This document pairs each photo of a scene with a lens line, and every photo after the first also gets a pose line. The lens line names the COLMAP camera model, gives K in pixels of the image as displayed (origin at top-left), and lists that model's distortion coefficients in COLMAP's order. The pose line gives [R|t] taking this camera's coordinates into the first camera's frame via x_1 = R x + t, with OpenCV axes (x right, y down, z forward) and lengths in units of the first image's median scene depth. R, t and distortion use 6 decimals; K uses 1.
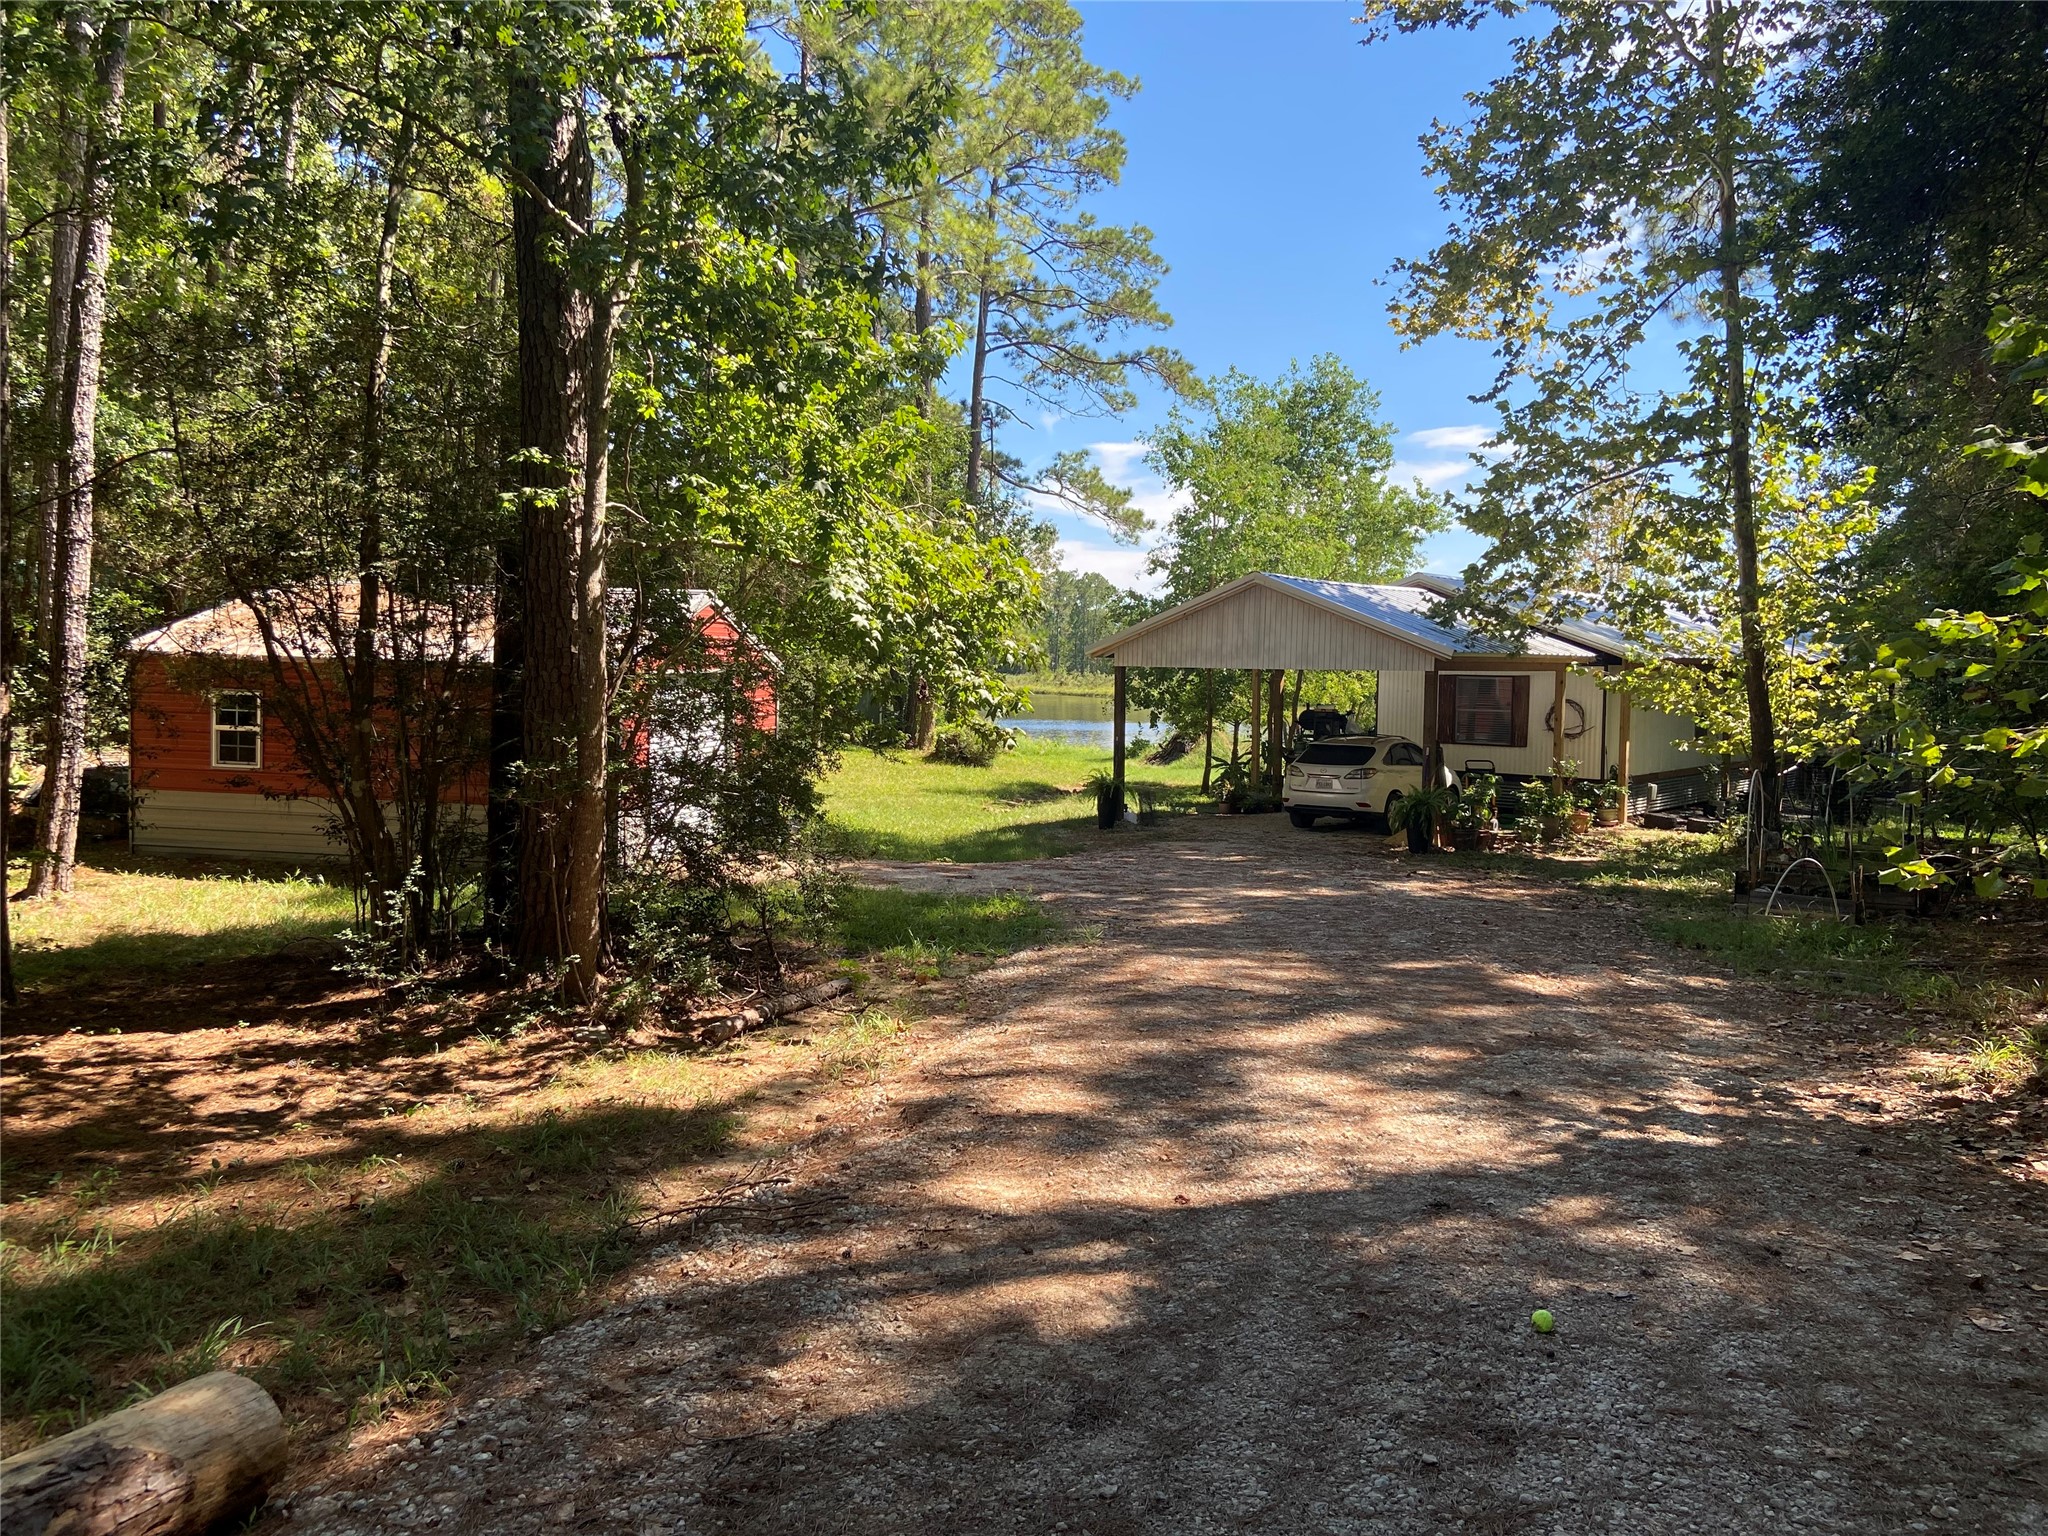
lens RADIAL K [[1552.5, 0, 1024.0], [0, 1552.5, 768.0], [0, 0, 1]] dist [0.001787, 0.000069]
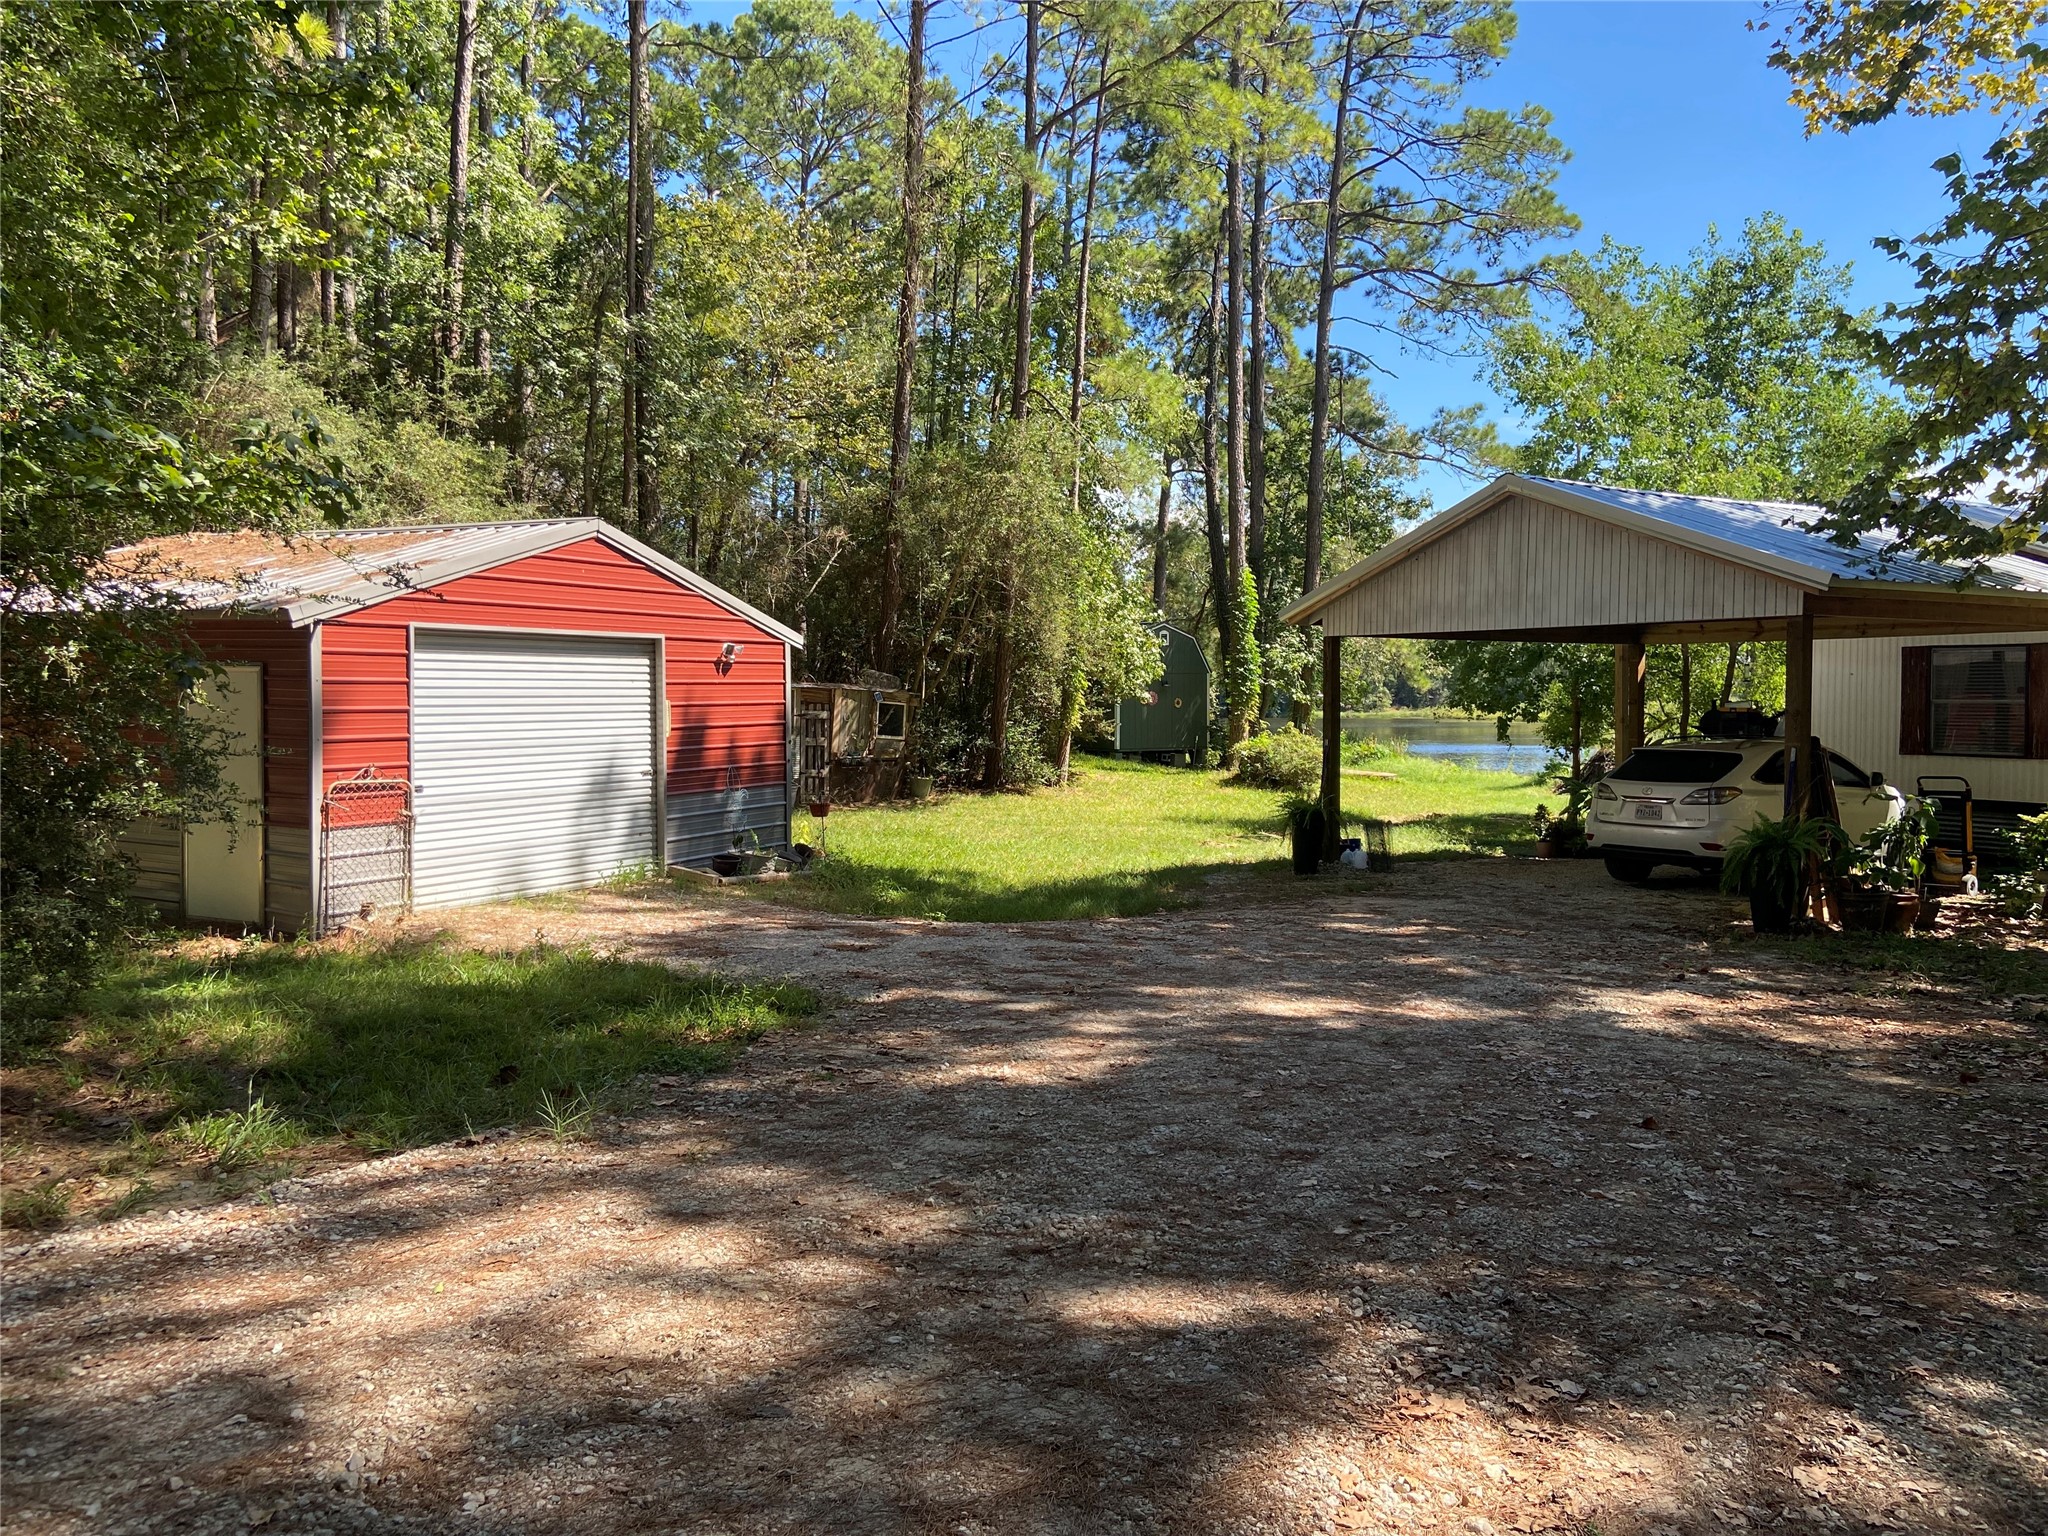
lens RADIAL K [[1533.1, 0, 1022.1], [0, 1533.1, 740.3], [0, 0, 1]] dist [0.076387, -0.105462]
pose [[0.941085, -0.005753, -0.338120, 0.114452], [-0.008107, 0.999184, -0.039565, 0.005448], [0.338072, 0.039976, 0.940271, 0.223202]]
